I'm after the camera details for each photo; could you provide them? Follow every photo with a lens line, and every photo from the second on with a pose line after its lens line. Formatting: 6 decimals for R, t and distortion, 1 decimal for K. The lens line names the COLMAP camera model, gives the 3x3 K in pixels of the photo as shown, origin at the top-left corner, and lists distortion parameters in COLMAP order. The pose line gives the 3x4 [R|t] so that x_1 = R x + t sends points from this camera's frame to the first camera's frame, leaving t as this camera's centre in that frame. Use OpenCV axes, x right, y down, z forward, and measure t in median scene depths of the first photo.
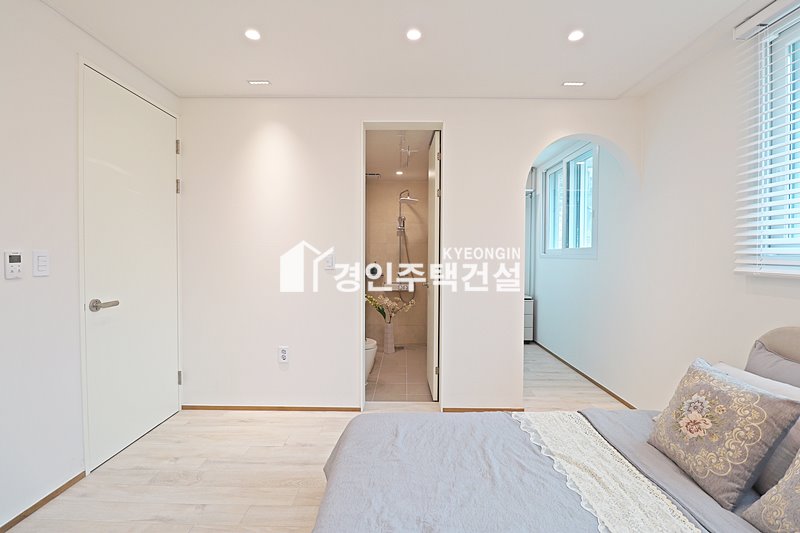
lens RADIAL K [[369.5, 0, 403.7], [0, 369.5, 262.8], [0, 0, 1]] dist [-0.001066, -0.012583]
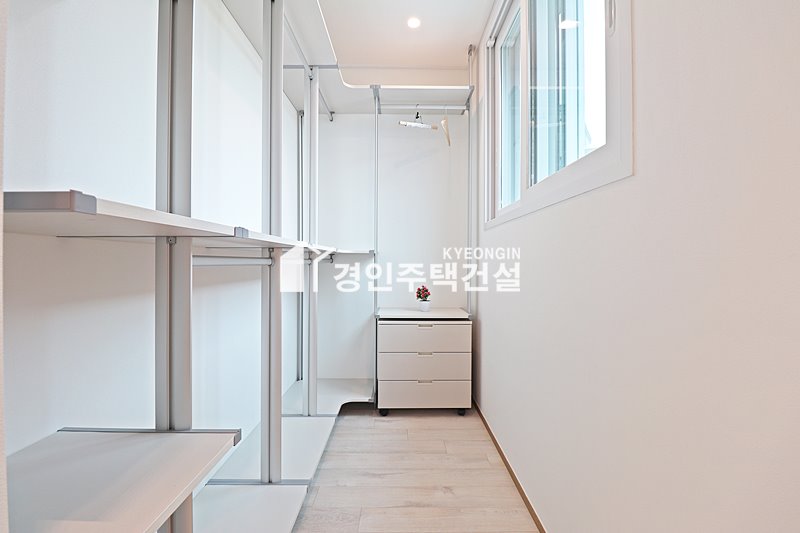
lens RADIAL K [[369.5, 0, 403.7], [0, 369.5, 262.8], [0, 0, 1]] dist [-0.001066, -0.012583]
pose [[0.999941, -0.003349, 0.010306, 0.125478], [0.003606, 0.999681, -0.024984, 0.019471], [-0.010219, 0.025019, 0.999635, 0.257865]]
